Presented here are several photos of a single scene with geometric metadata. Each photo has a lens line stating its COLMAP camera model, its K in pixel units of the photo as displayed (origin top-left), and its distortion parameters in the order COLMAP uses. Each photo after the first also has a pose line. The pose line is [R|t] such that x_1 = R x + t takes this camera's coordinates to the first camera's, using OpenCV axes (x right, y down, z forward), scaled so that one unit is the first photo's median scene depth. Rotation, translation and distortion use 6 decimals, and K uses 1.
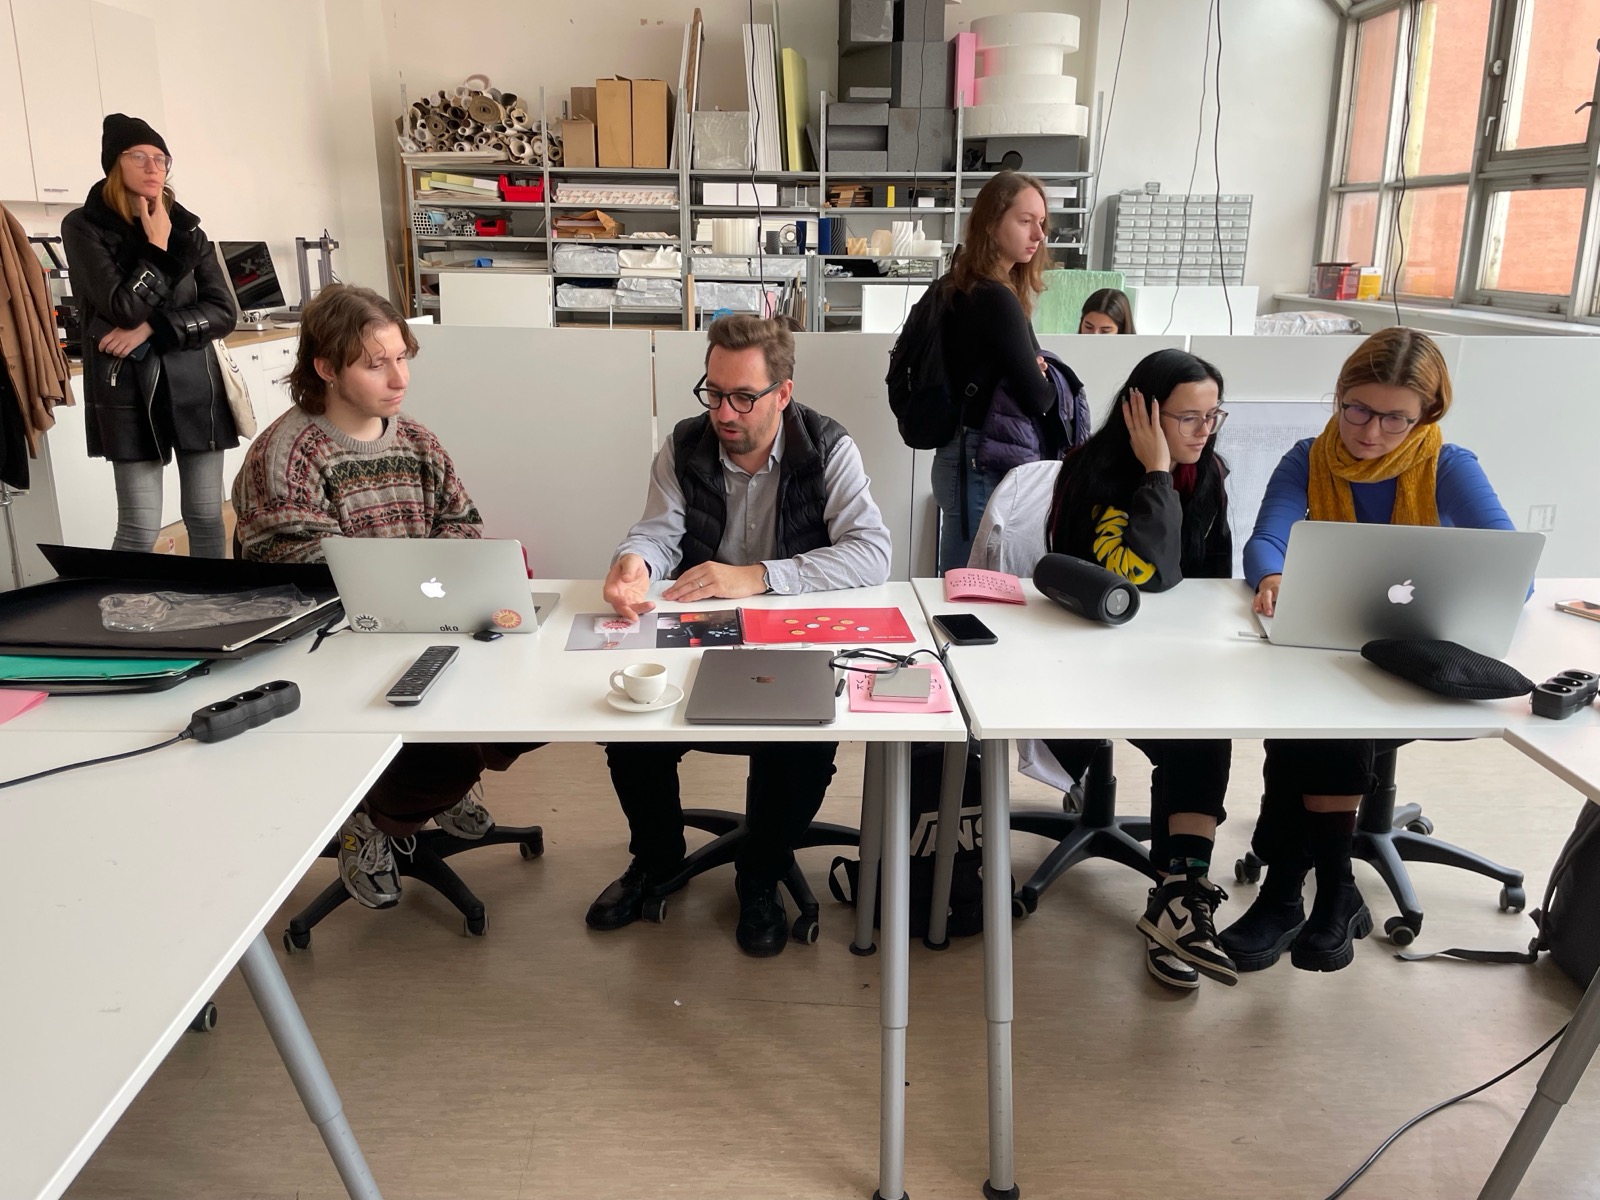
lens RADIAL K [[1257.8, 0, 796.2], [0, 1257.8, 592.2], [0, 0, 1]] dist [0.079006, -0.059747]
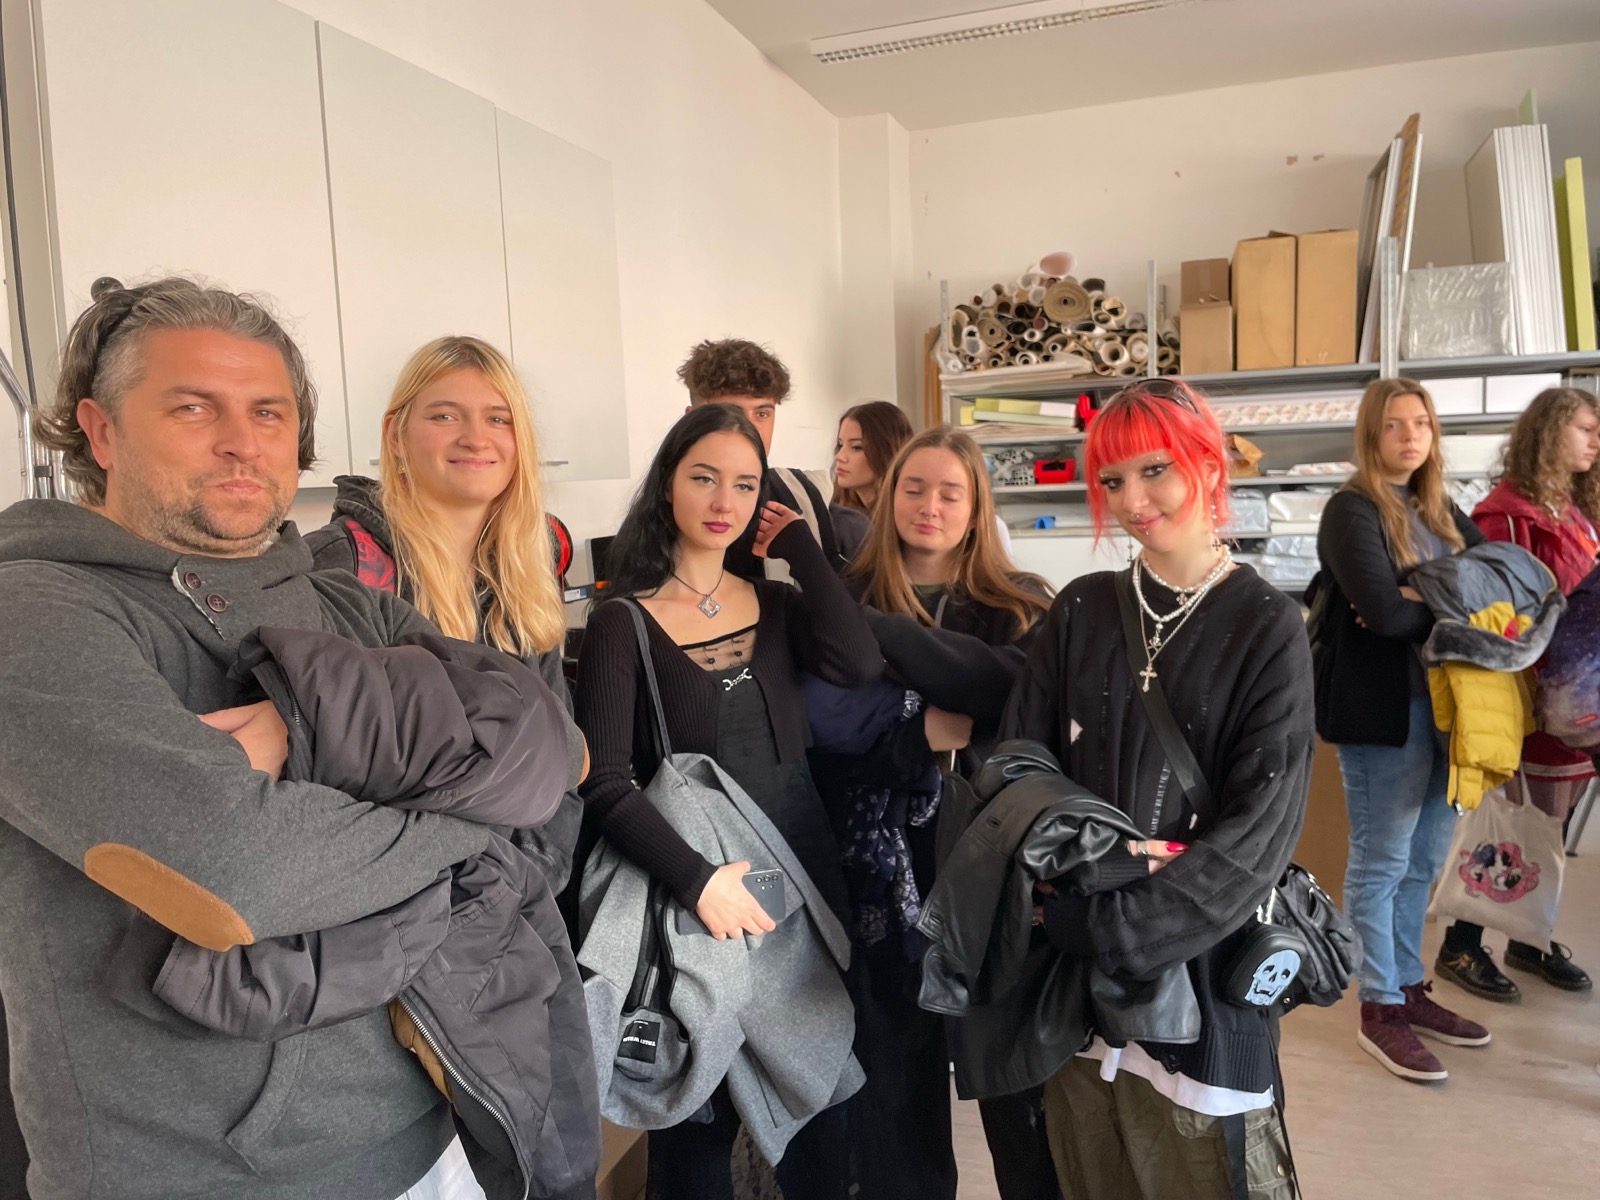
lens RADIAL K [[1257.8, 0, 792.4], [0, 1257.8, 594.6], [0, 0, 1]] dist [0.079006, -0.059747]
pose [[0.948083, -0.015499, -0.317645, -0.166411], [-0.037816, 0.986231, -0.160991, -0.112330], [0.315766, 0.164645, 0.934443, 0.350536]]
